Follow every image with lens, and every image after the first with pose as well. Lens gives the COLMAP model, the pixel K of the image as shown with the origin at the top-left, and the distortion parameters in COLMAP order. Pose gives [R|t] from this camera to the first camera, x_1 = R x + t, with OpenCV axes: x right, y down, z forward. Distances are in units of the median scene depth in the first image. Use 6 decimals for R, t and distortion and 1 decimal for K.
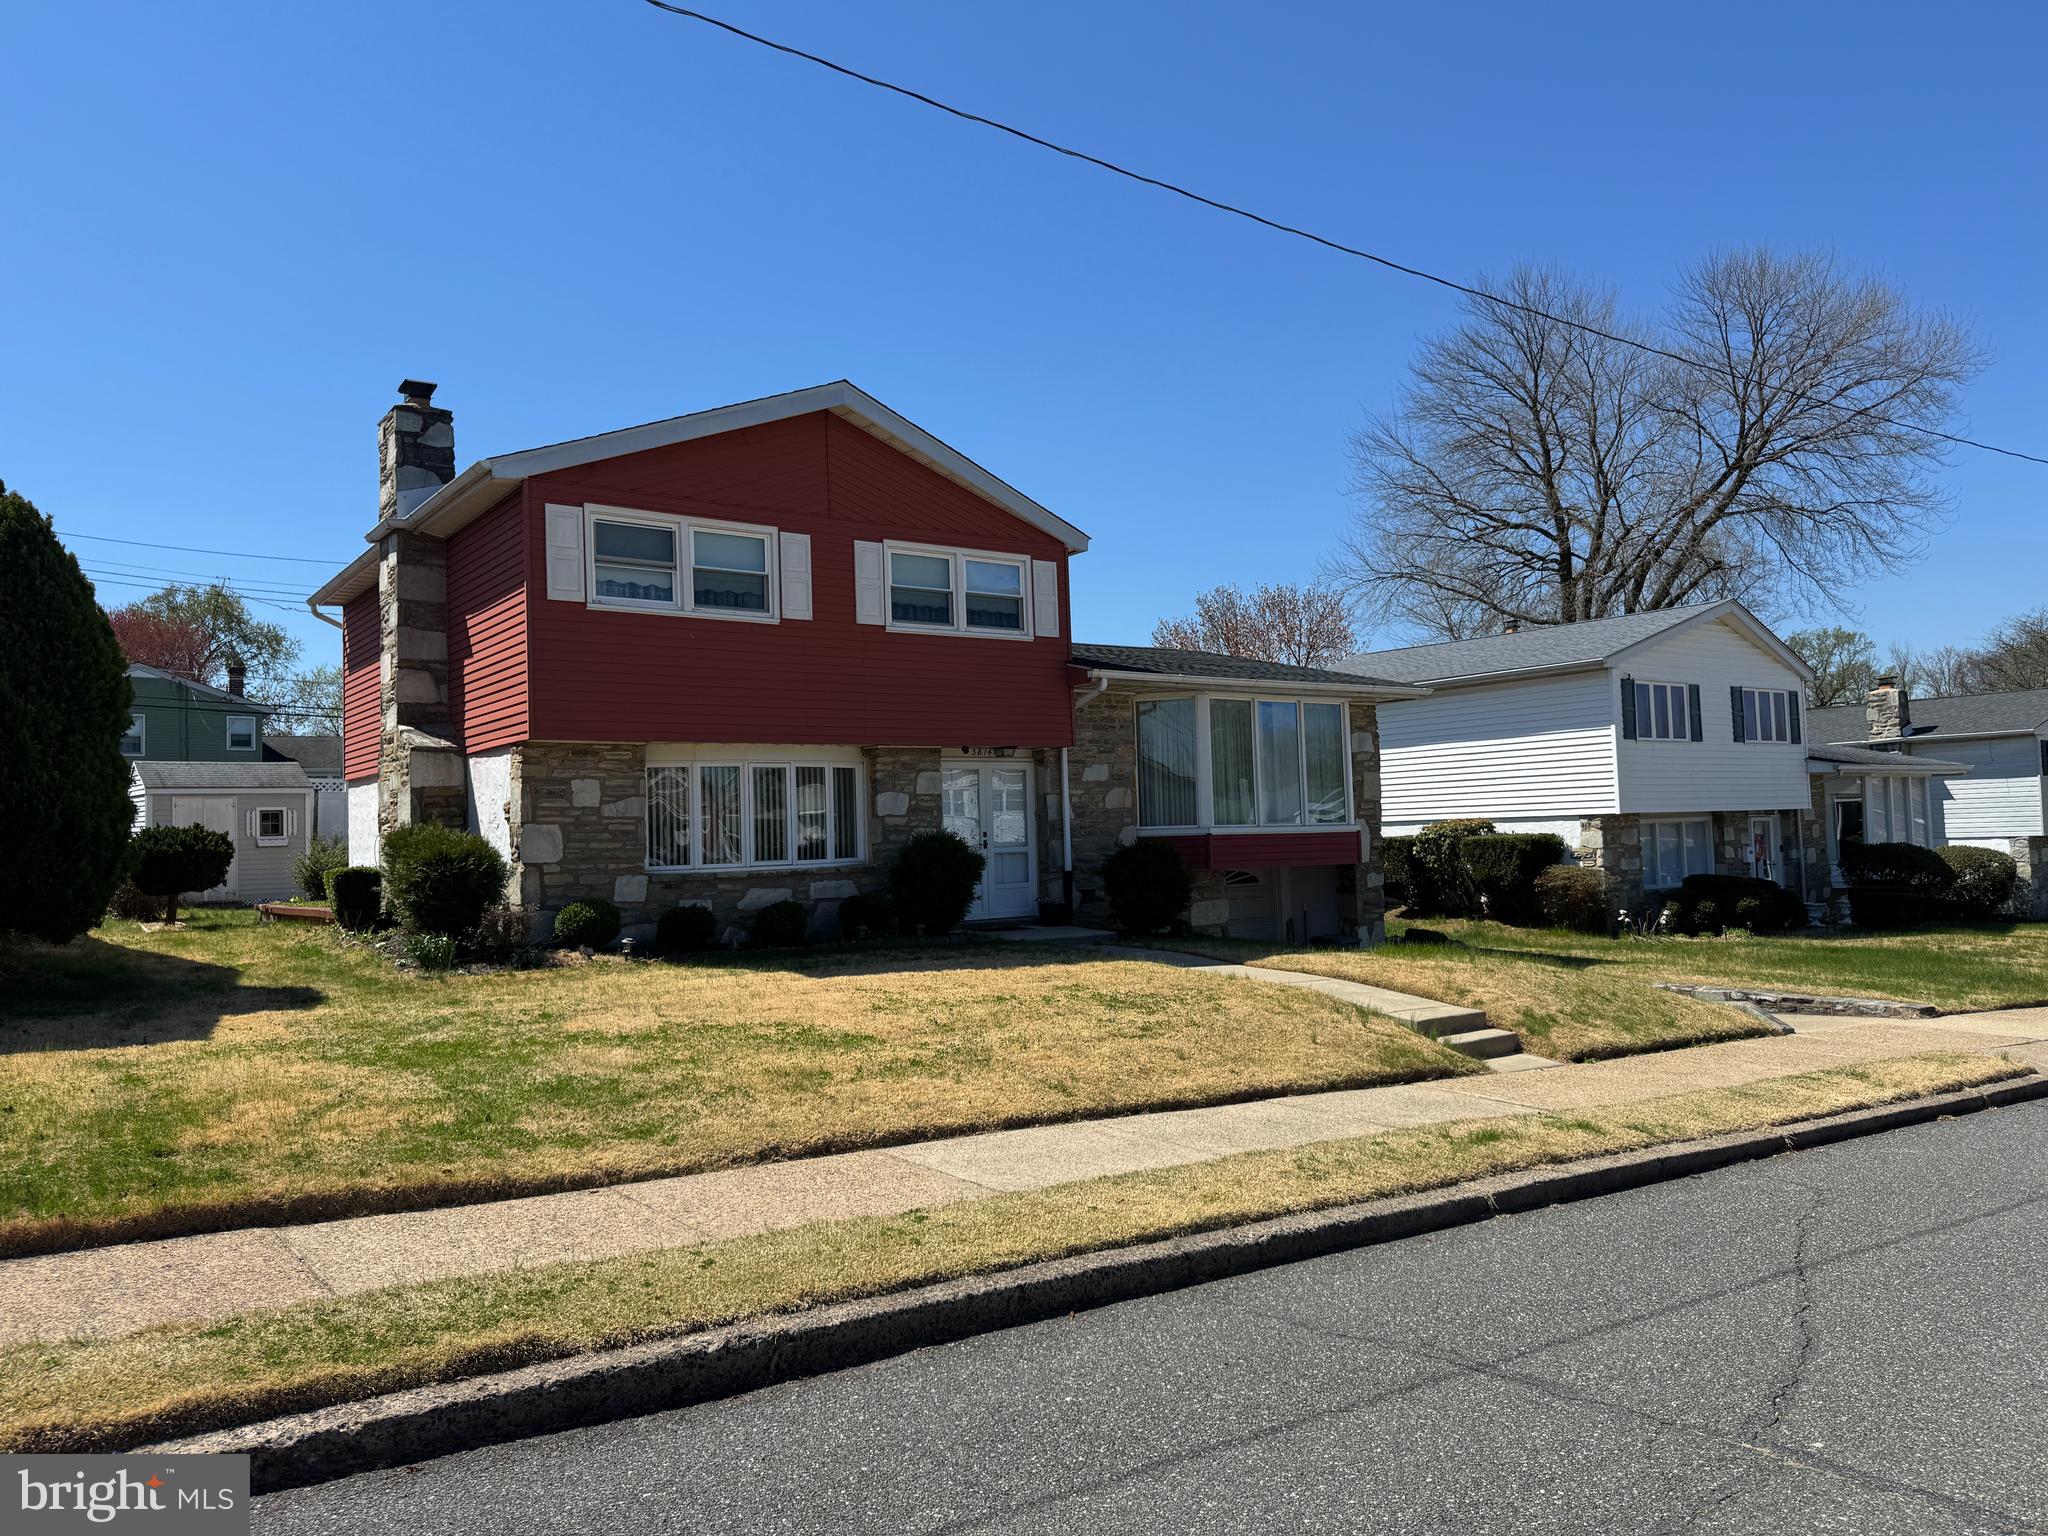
lens RADIAL K [[1406.0, 0, 1024.0], [0, 1406.0, 768.0], [0, 0, 1]] dist [0.128896, -0.000237]
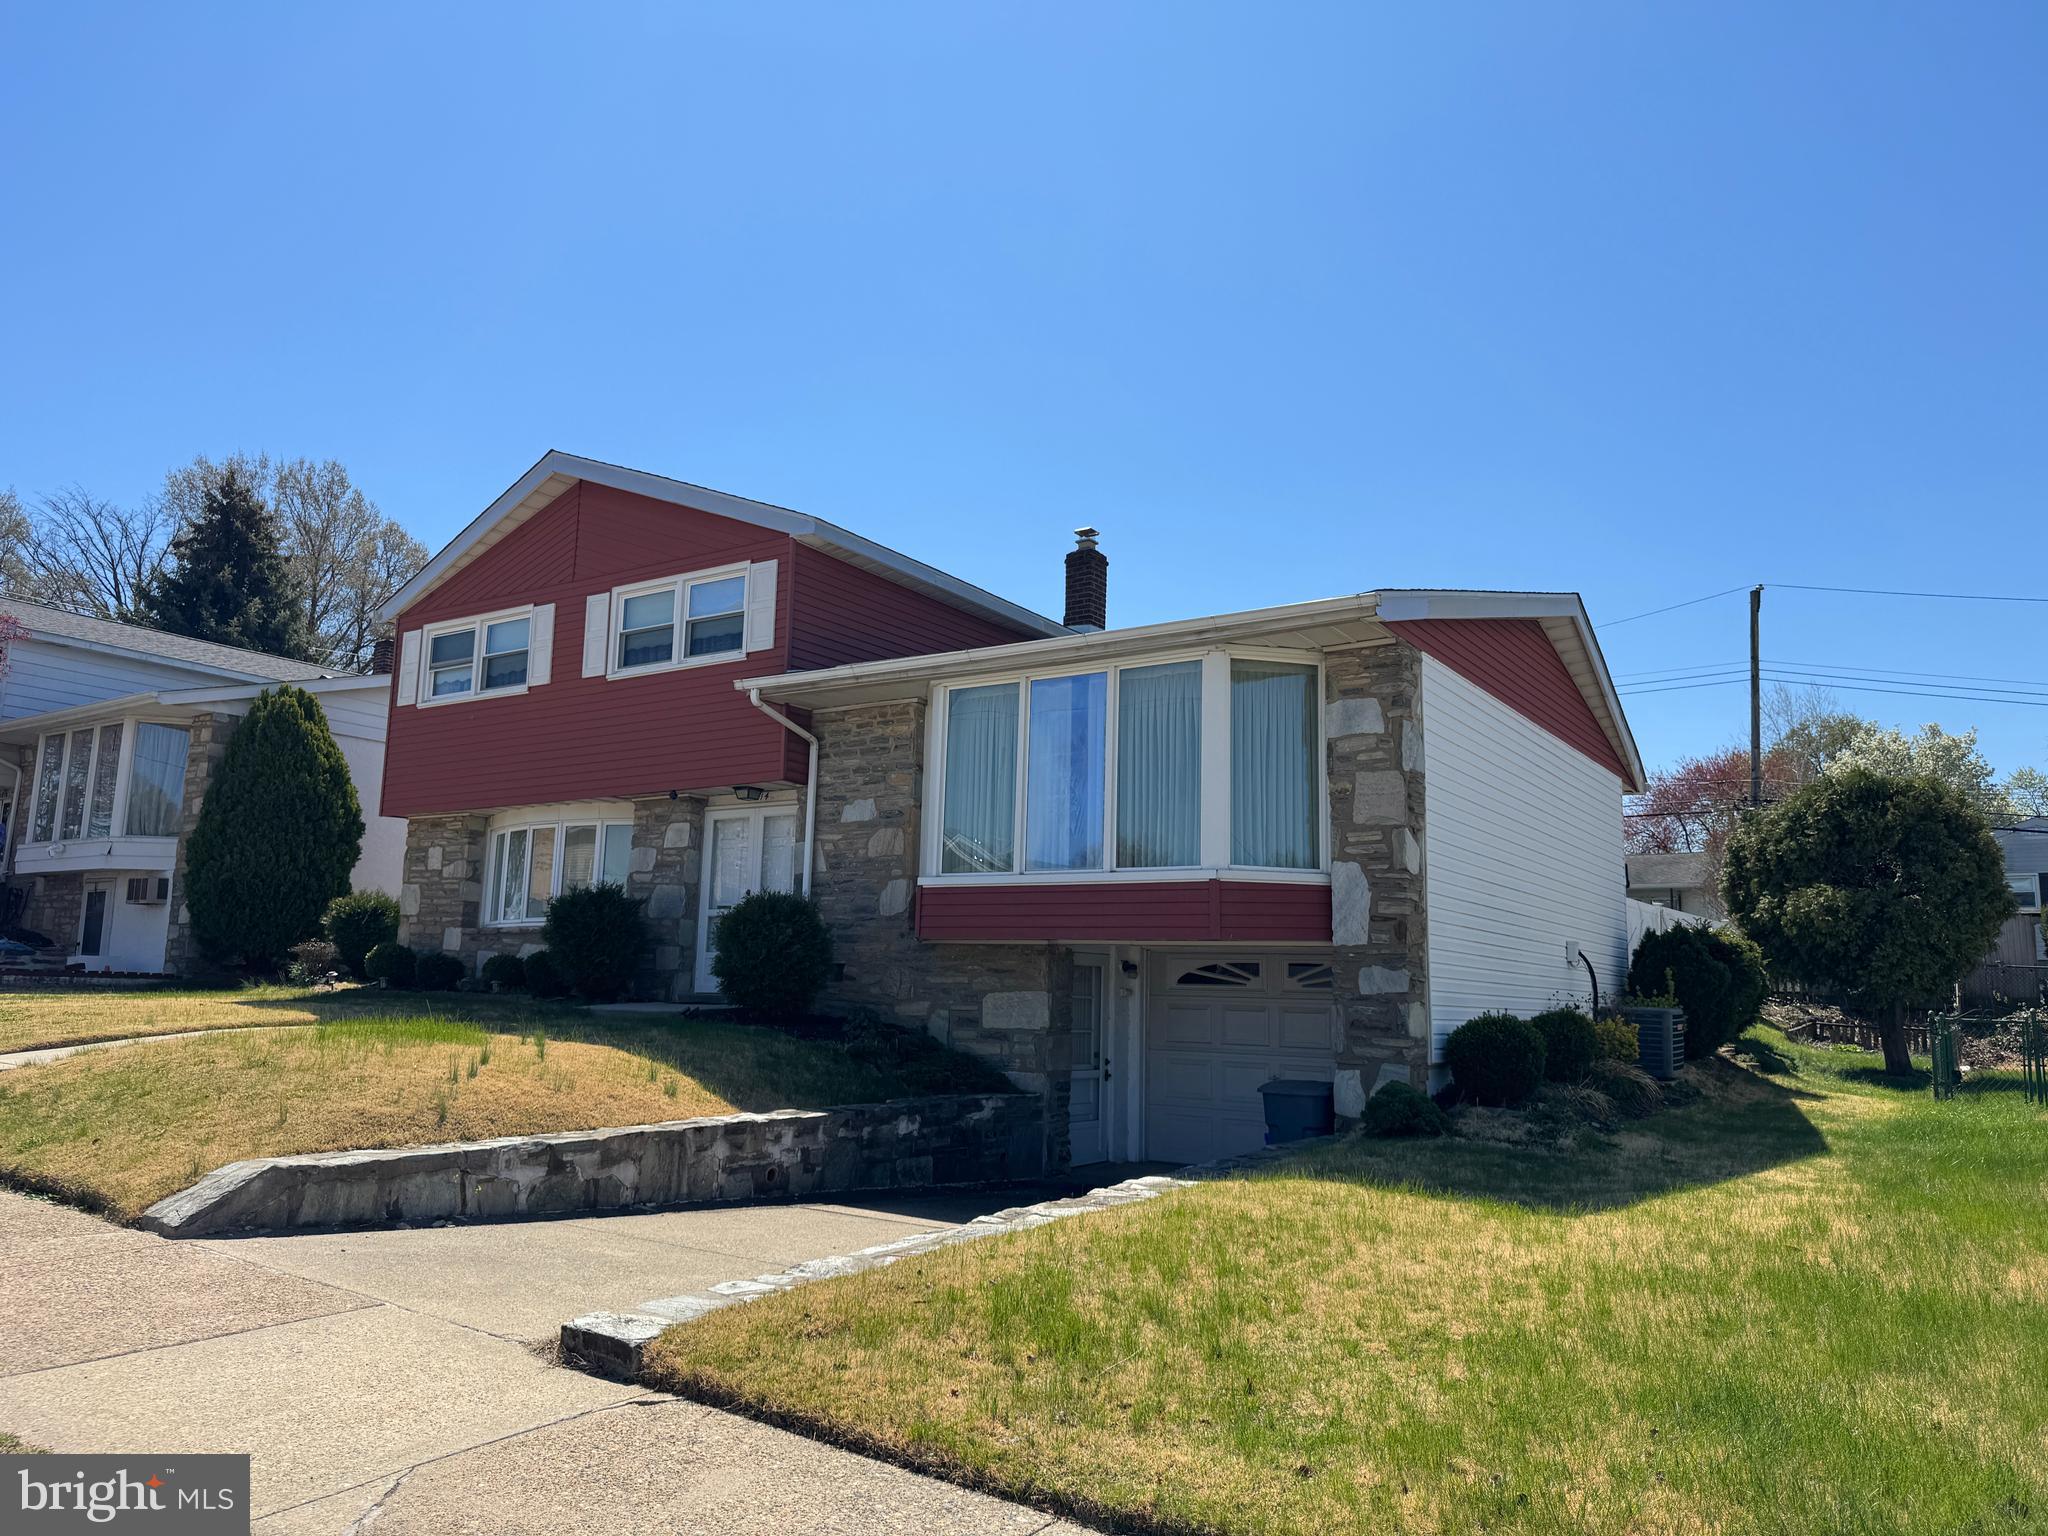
lens RADIAL K [[1406.0, 0, 1024.0], [0, 1406.0, 768.0], [0, 0, 1]] dist [0.128896, -0.000237]
pose [[0.347703, -0.101724, -0.932070, 0.907843], [0.022379, 0.994714, -0.100213, 0.067126], [0.937337, 0.013986, 0.348142, 0.930131]]
